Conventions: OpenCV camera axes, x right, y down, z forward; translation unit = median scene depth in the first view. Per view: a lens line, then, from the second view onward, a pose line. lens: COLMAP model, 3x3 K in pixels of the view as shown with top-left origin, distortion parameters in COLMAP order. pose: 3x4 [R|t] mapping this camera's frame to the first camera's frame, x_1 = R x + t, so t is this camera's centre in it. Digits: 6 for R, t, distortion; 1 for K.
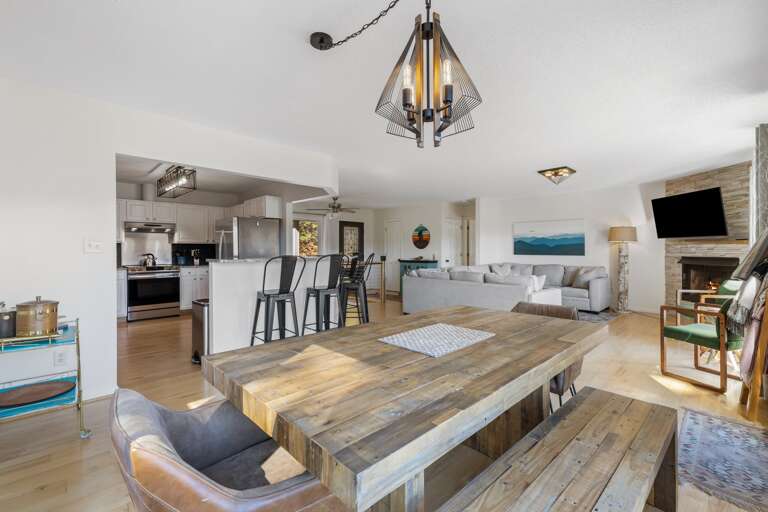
lens RADIAL K [[332.9, 0, 385.2], [0, 332.9, 252.0], [0, 0, 1]] dist [0.002239, 0.000225]
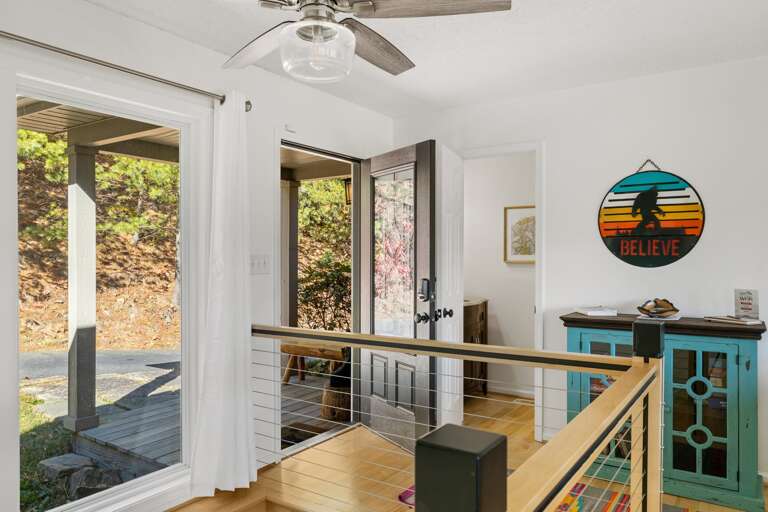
lens RADIAL K [[554.5, 0, 384.2], [0, 554.5, 258.8], [0, 0, 1]] dist [0.002603, 0.000060]
pose [[0.978679, -0.000046, 0.205396, -0.222392], [-0.000037, 1.000000, 0.000400, -0.021668], [-0.205396, -0.000399, 0.978679, 0.946222]]
